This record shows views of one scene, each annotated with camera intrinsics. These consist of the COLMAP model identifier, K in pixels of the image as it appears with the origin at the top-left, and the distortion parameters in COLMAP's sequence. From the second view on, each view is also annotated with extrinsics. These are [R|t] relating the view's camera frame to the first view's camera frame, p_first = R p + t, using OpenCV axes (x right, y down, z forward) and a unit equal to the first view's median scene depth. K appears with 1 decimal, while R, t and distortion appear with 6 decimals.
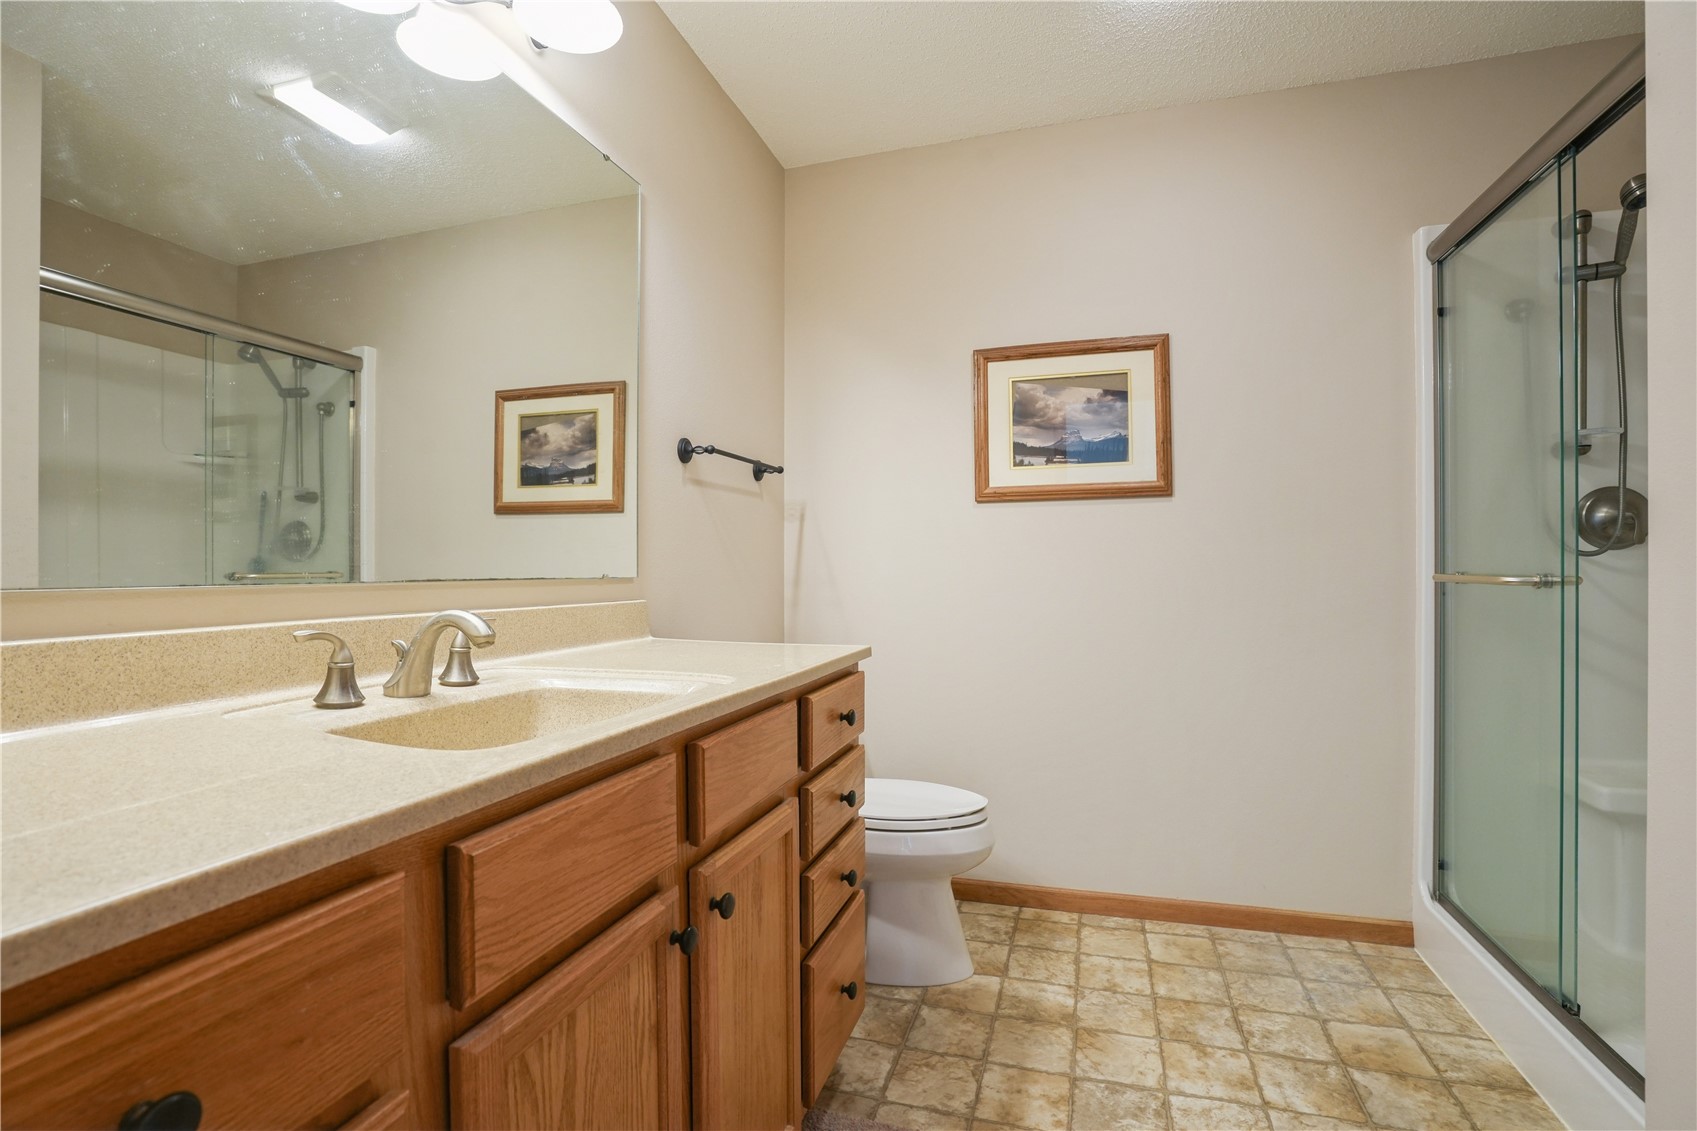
lens RADIAL K [[792.4, 0, 849.1], [0, 792.4, 568.6], [0, 0, 1]] dist [-0.001443, -0.000109]
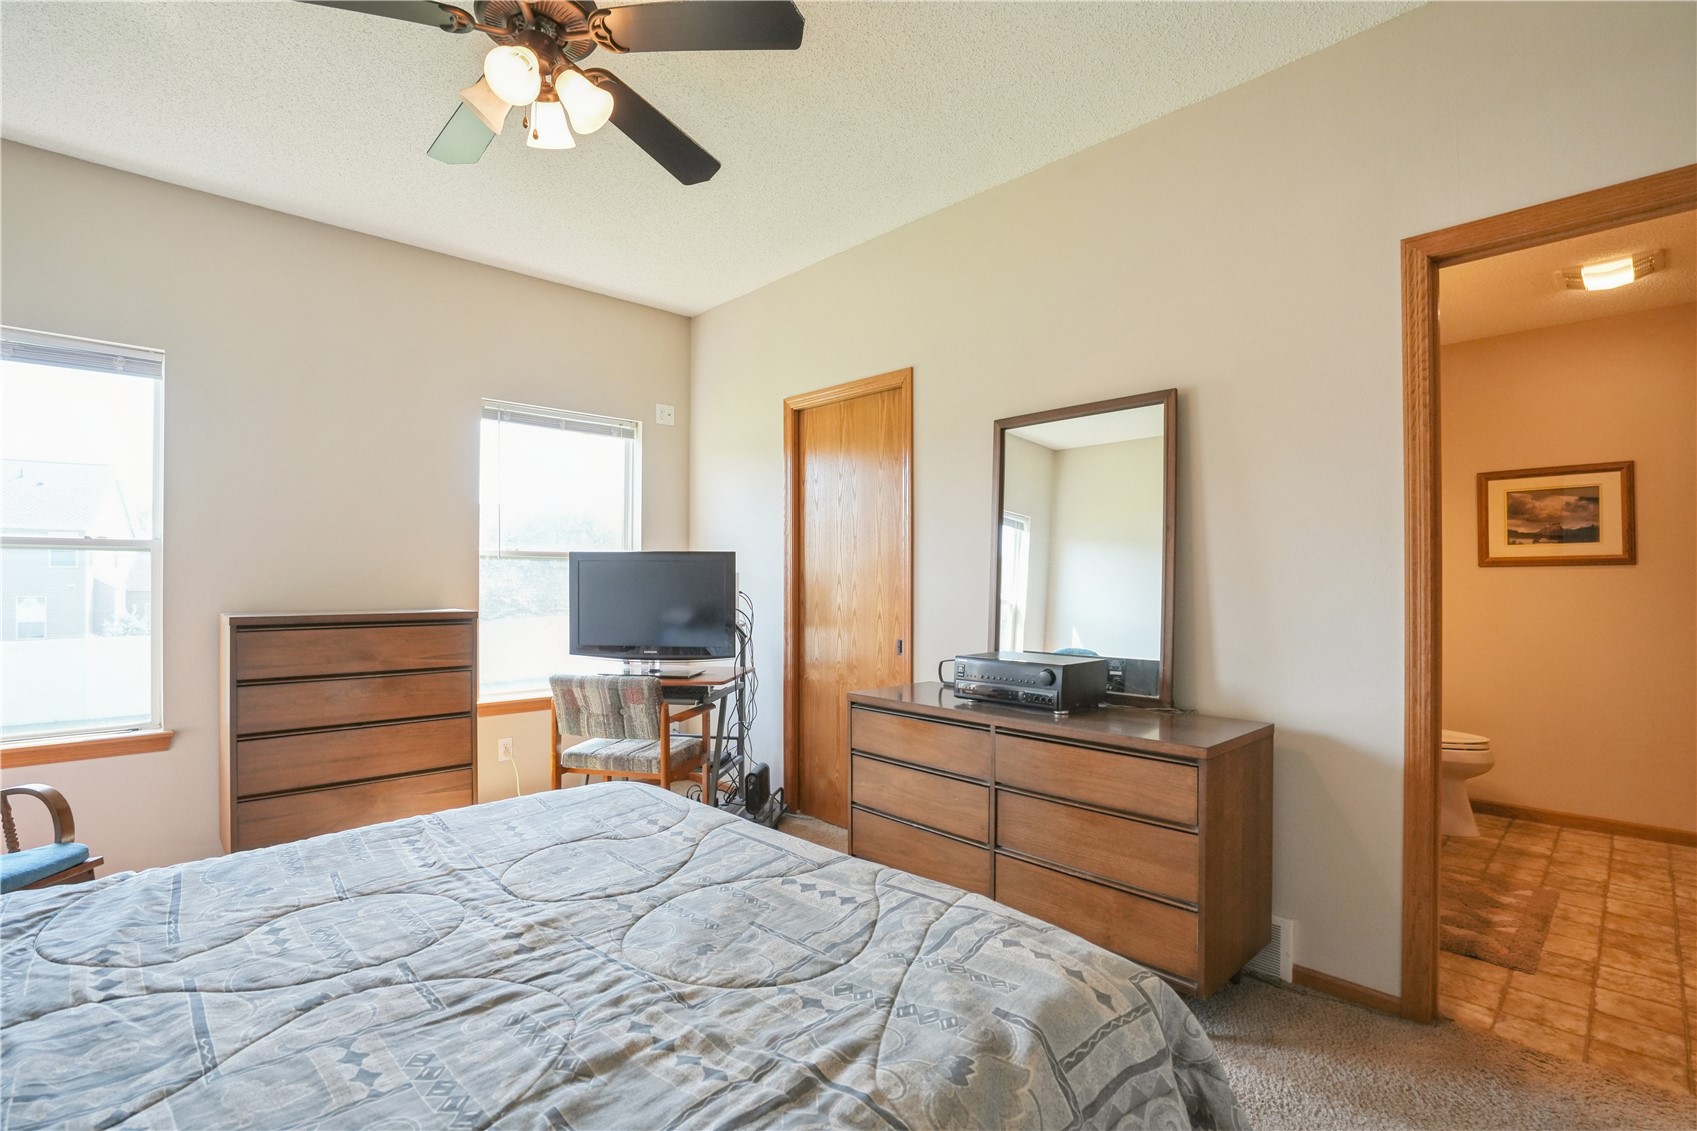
lens RADIAL K [[792.4, 0, 854.1], [0, 792.4, 567.8], [0, 0, 1]] dist [-0.001443, -0.000109]
pose [[0.886309, 0.001508, -0.463092, -0.235115], [-0.004221, 0.999979, -0.004824, -0.069561], [0.463075, 0.006230, 0.886297, -1.088089]]
